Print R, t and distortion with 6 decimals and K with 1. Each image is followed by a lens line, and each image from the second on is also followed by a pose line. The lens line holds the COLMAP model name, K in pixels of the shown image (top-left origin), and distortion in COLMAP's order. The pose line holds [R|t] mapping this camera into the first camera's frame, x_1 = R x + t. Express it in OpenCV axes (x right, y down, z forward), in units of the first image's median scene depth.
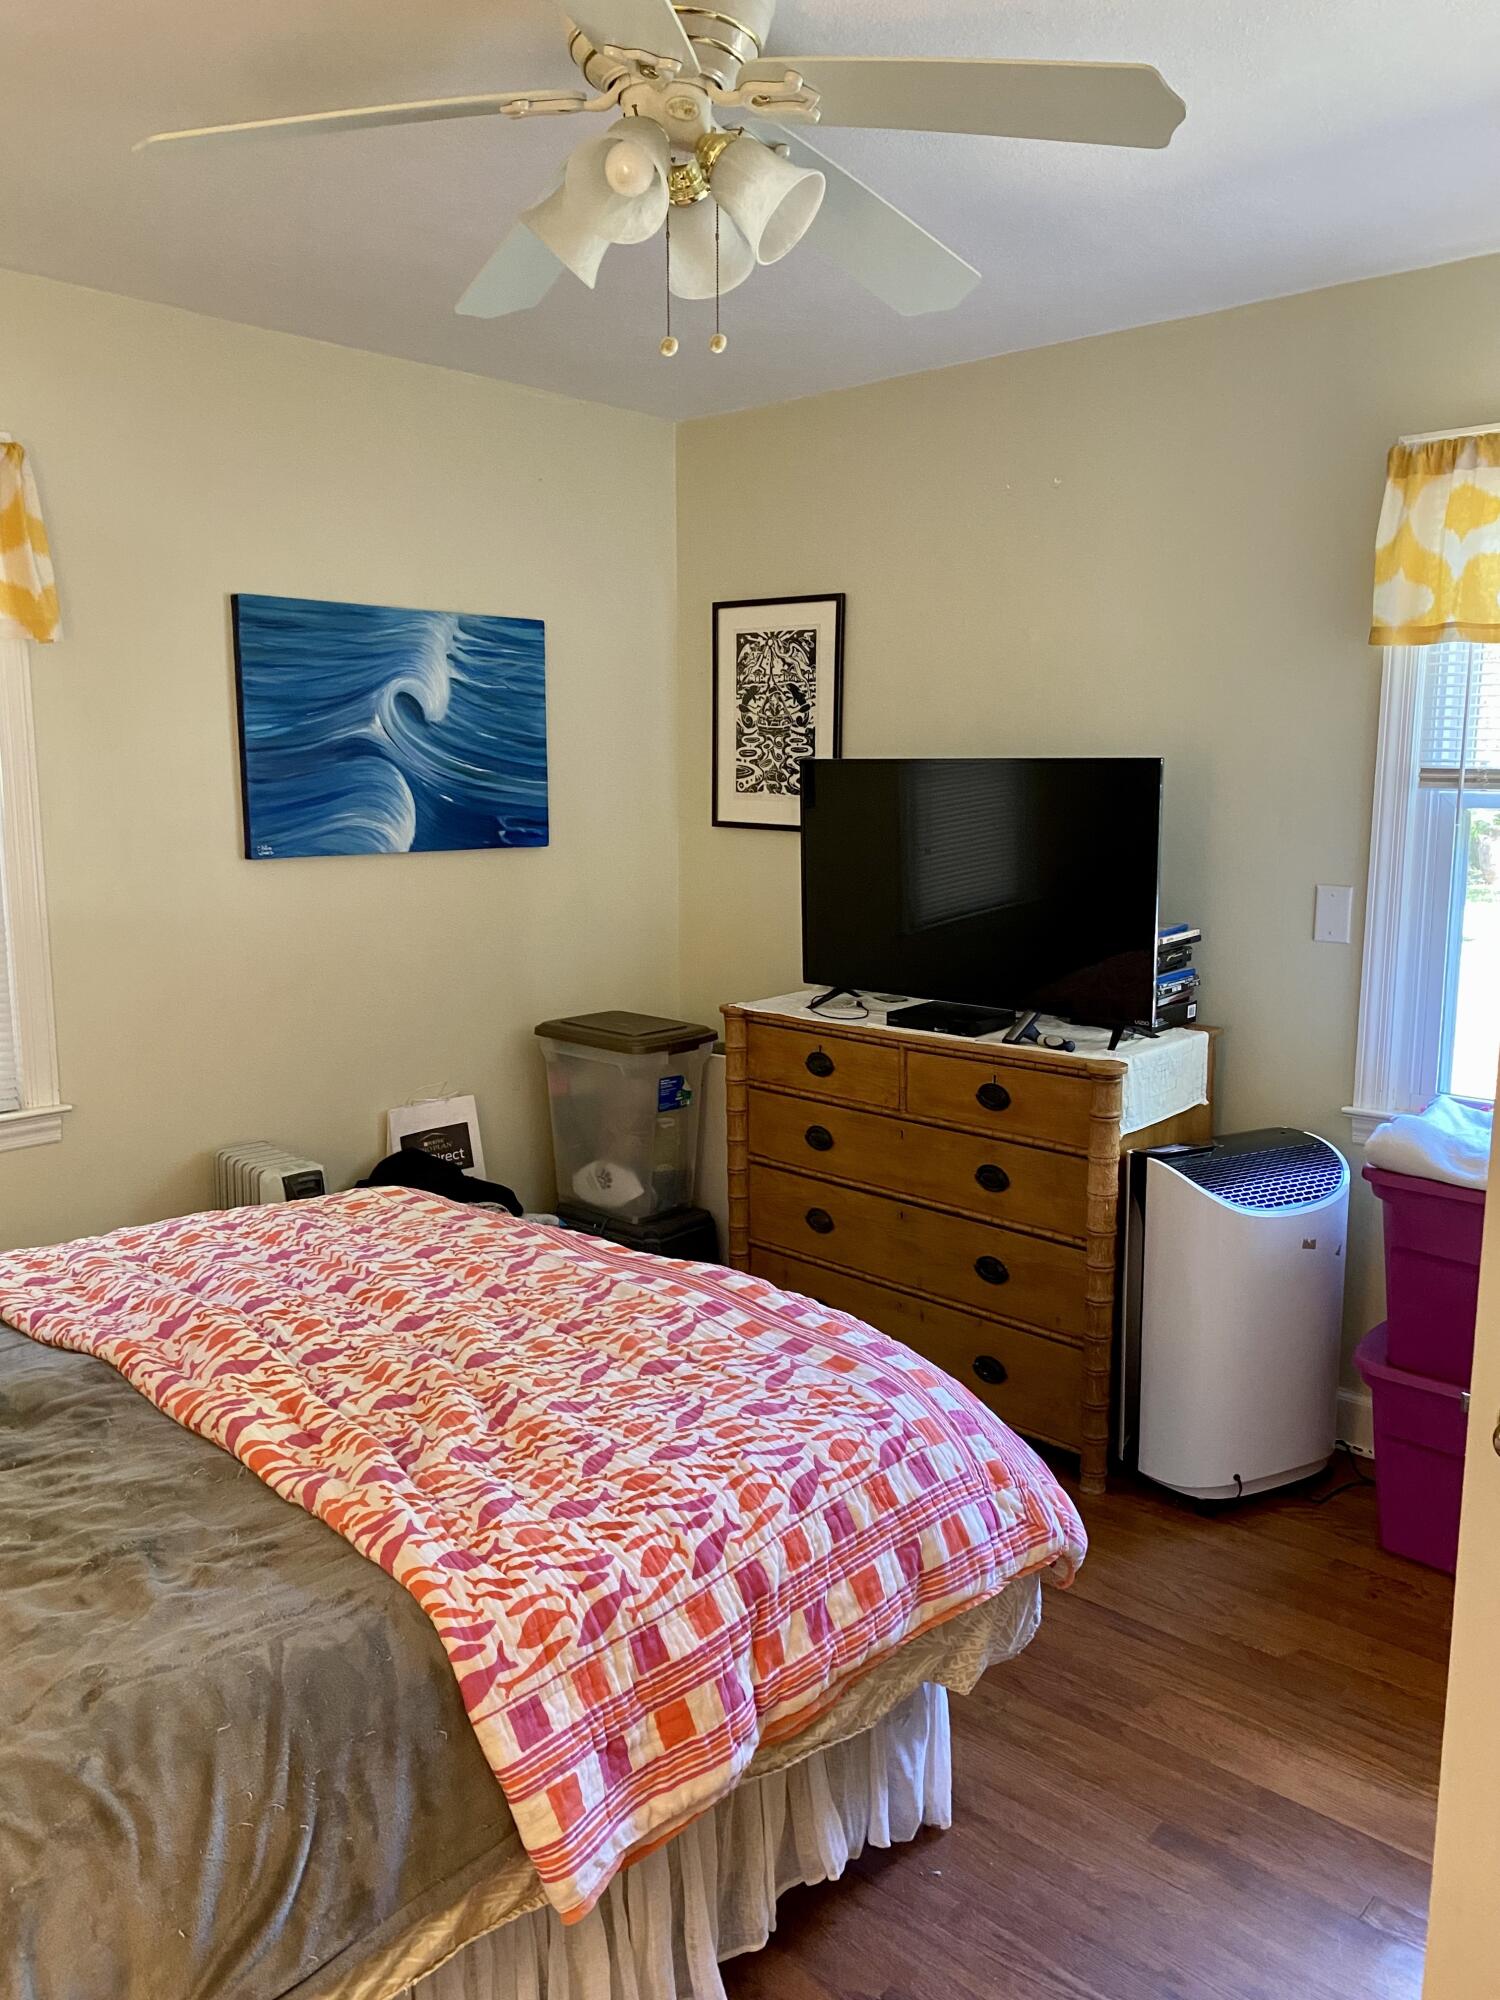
lens RADIAL K [[1493.9, 0, 750.0], [0, 1493.9, 1000.0], [0, 0, 1]] dist [0.027994, -0.003626]
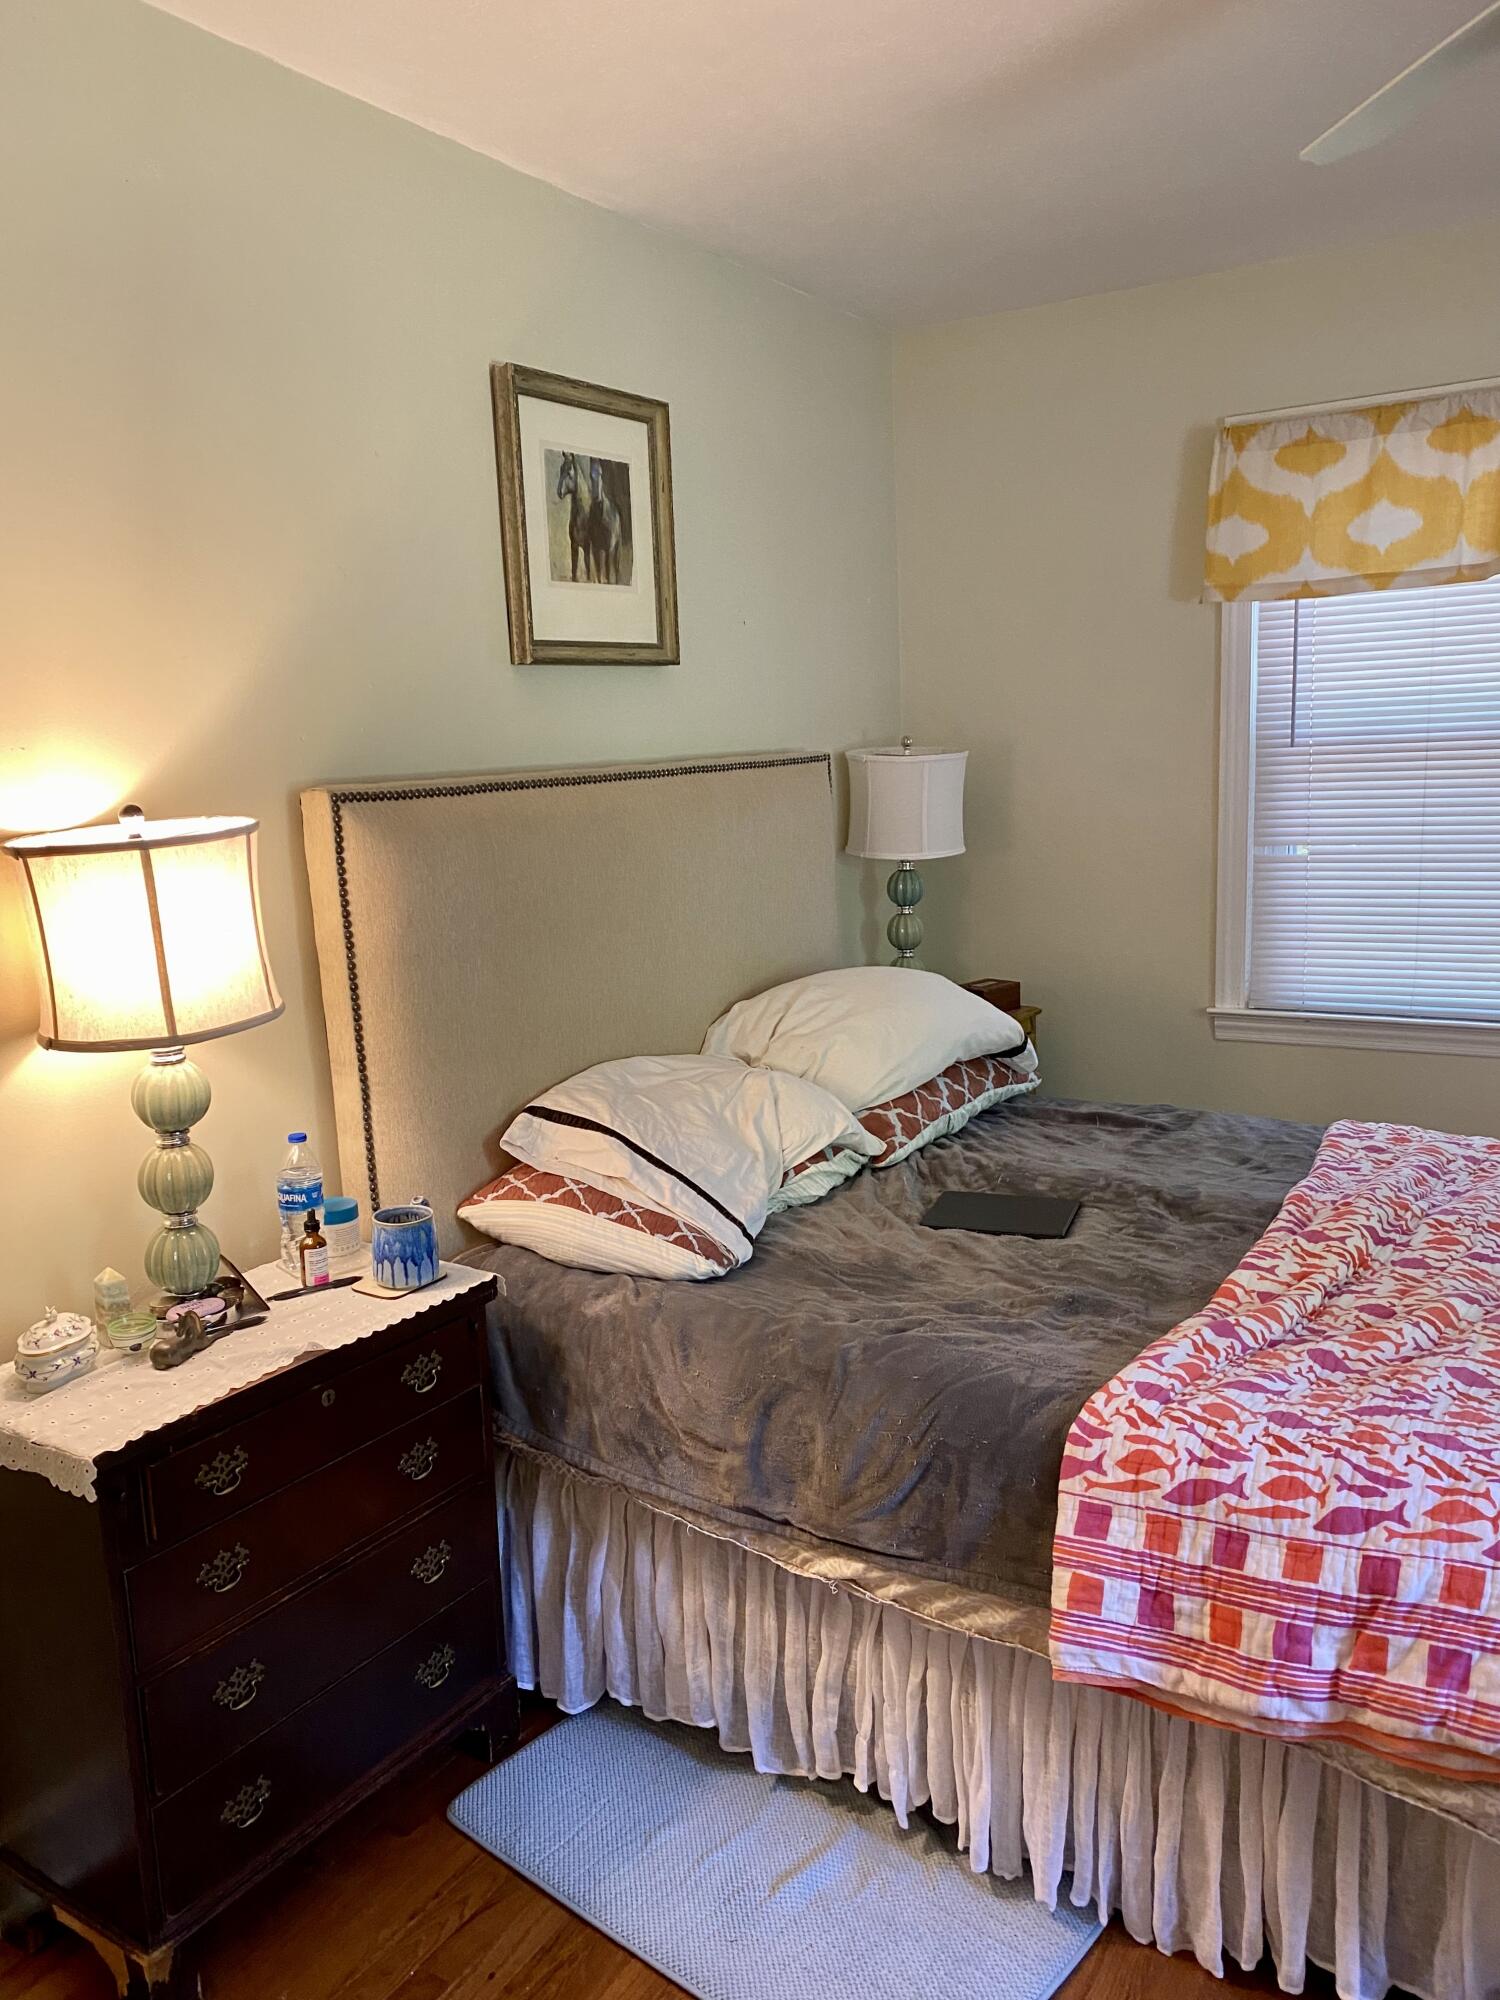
lens RADIAL K [[1493.9, 0, 750.0], [0, 1493.9, 1000.0], [0, 0, 1]] dist [0.027994, -0.003626]
pose [[0.239262, 0.167646, -0.956373, 0.770487], [-0.118292, 0.982677, 0.142664, -0.050099], [0.963722, 0.078997, 0.254948, 0.375791]]
